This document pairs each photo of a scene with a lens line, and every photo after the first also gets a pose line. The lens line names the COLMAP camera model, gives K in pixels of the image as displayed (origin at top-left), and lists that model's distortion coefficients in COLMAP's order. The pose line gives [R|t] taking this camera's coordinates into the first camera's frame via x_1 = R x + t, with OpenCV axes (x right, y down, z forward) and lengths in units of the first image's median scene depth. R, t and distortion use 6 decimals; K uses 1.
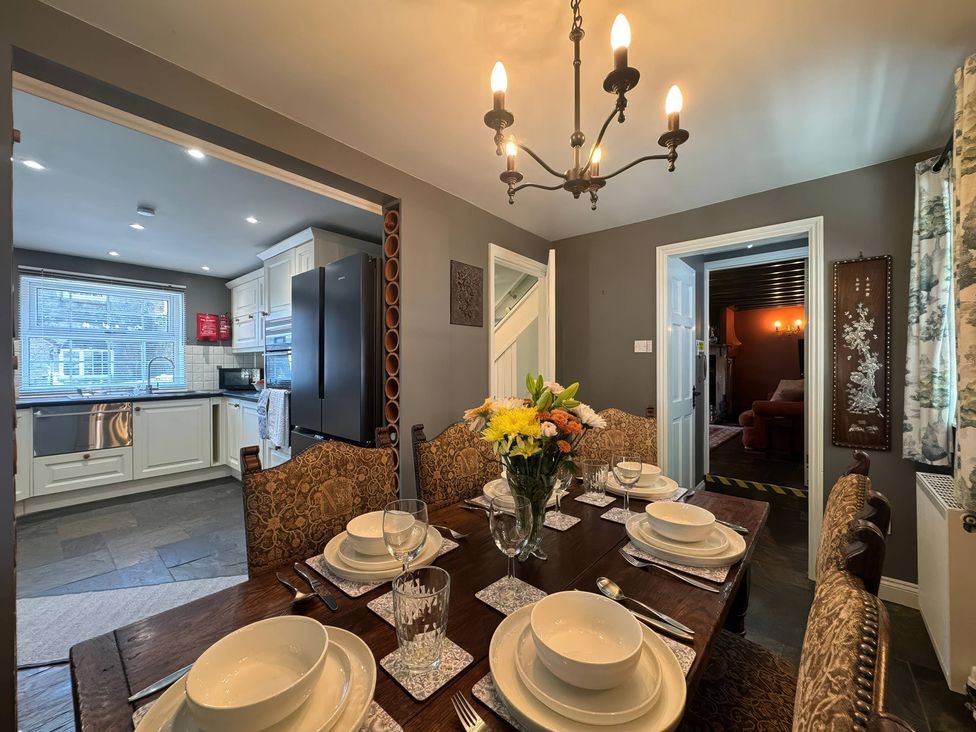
lens RADIAL K [[390.6, 0, 487.4], [0, 390.6, 364.6], [0, 0, 1]] dist [-0.002735, 0.000298]
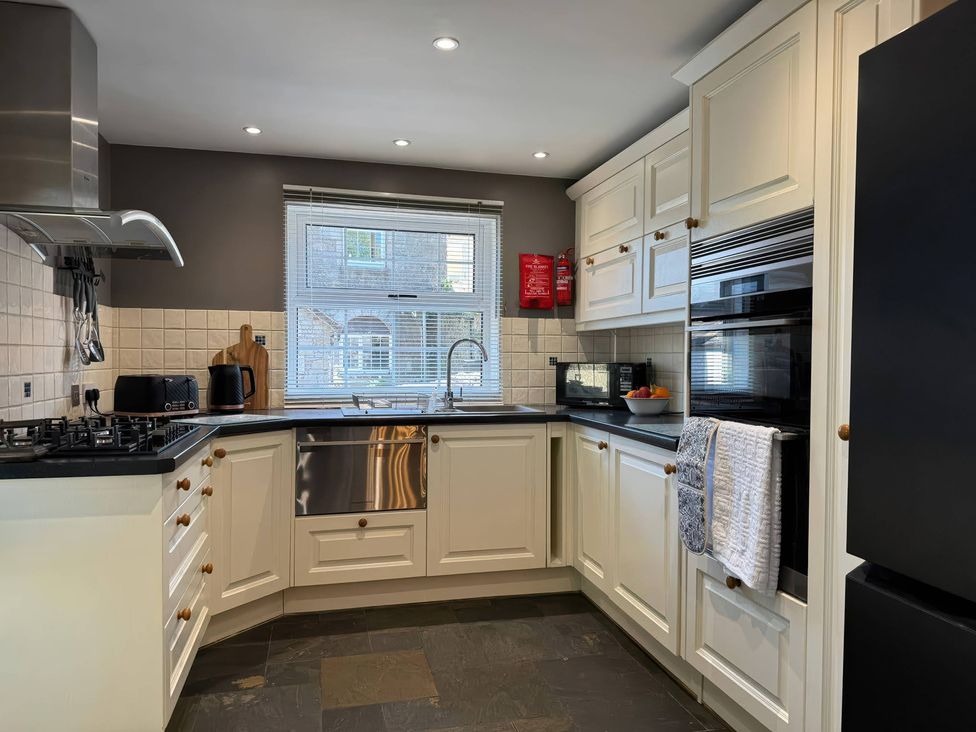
lens RADIAL K [[693.9, 0, 488.6], [0, 693.9, 363.5], [0, 0, 1]] dist [0.089925, -0.130315]
pose [[0.811786, 0.013570, -0.583798, -0.273823], [-0.009784, 0.999906, 0.009637, 0.004030], [0.583873, -0.002112, 0.811842, 0.266823]]
